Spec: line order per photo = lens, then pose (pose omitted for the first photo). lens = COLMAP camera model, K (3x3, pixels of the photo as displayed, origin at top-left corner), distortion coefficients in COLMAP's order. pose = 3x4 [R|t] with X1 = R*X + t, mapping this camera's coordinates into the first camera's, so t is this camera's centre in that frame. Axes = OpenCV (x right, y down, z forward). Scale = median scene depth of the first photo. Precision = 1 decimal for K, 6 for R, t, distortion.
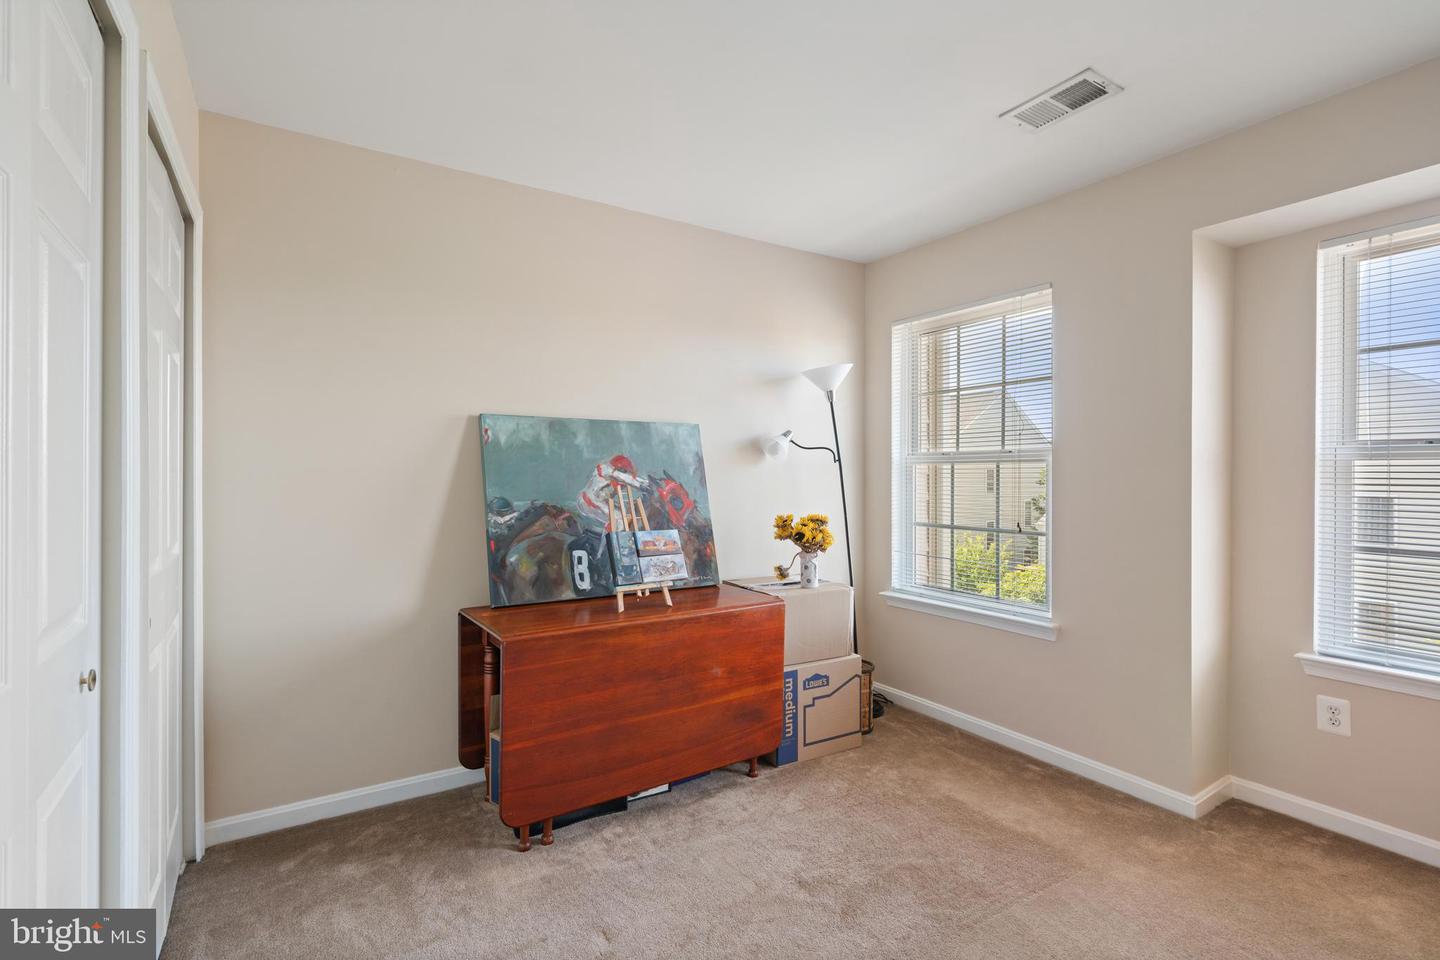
lens RADIAL K [[660.4, 0, 717.9], [0, 660.4, 474.6], [0, 0, 1]] dist [0.005129, -0.000071]
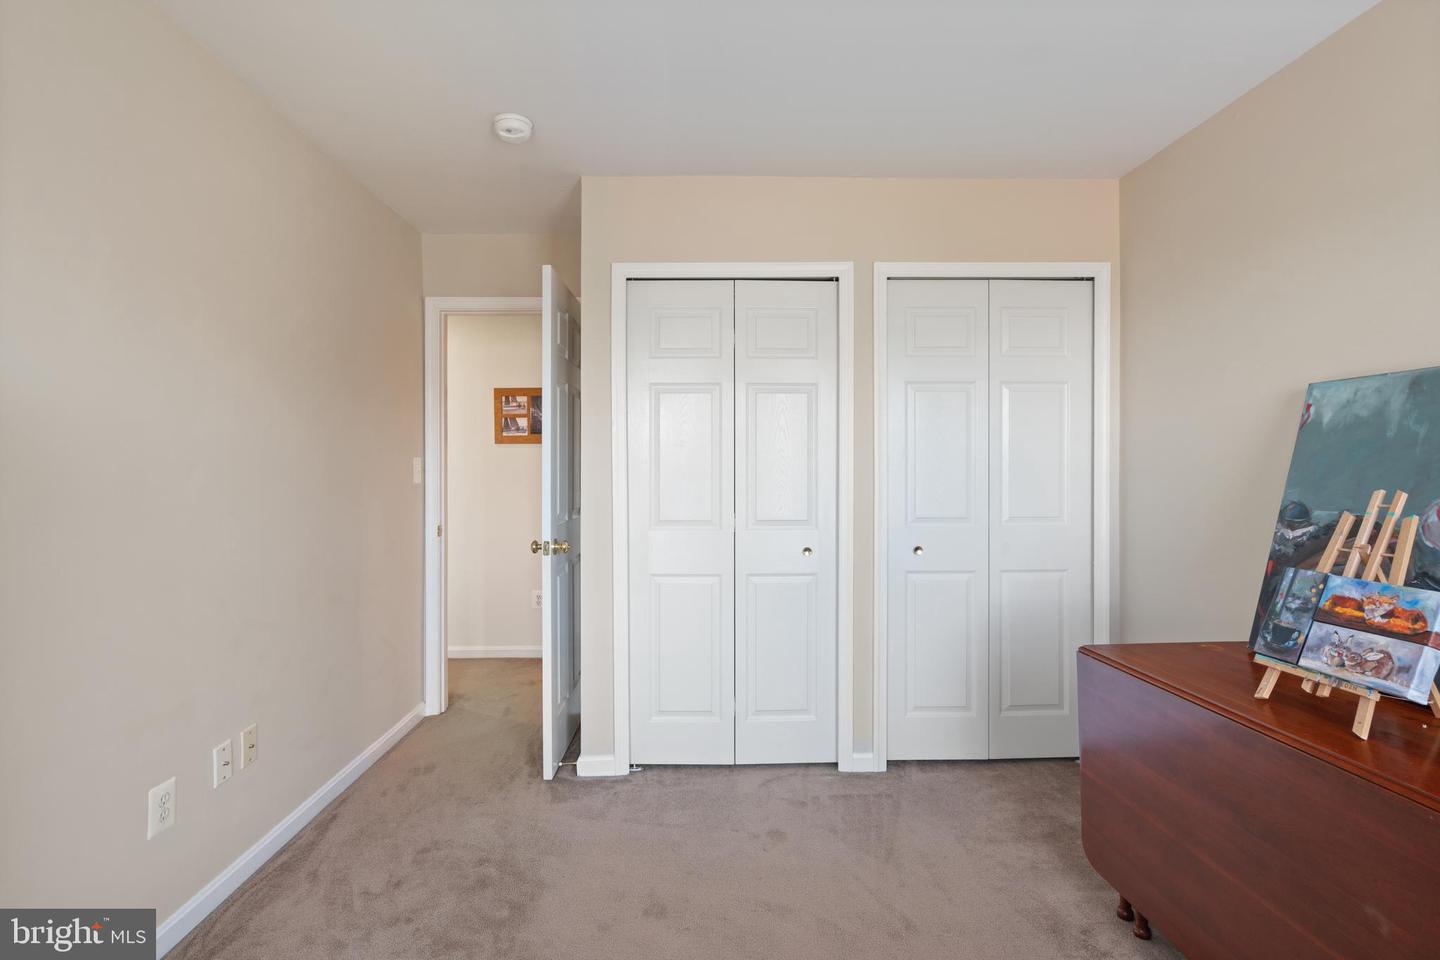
lens RADIAL K [[660.4, 0, 716.8], [0, 660.4, 474.5], [0, 0, 1]] dist [0.005129, -0.000071]
pose [[-0.499200, 0.005334, -0.866470, 0.584604], [0.001179, 0.999984, 0.005477, 0.000483], [0.866486, 0.001713, -0.499198, 0.819268]]
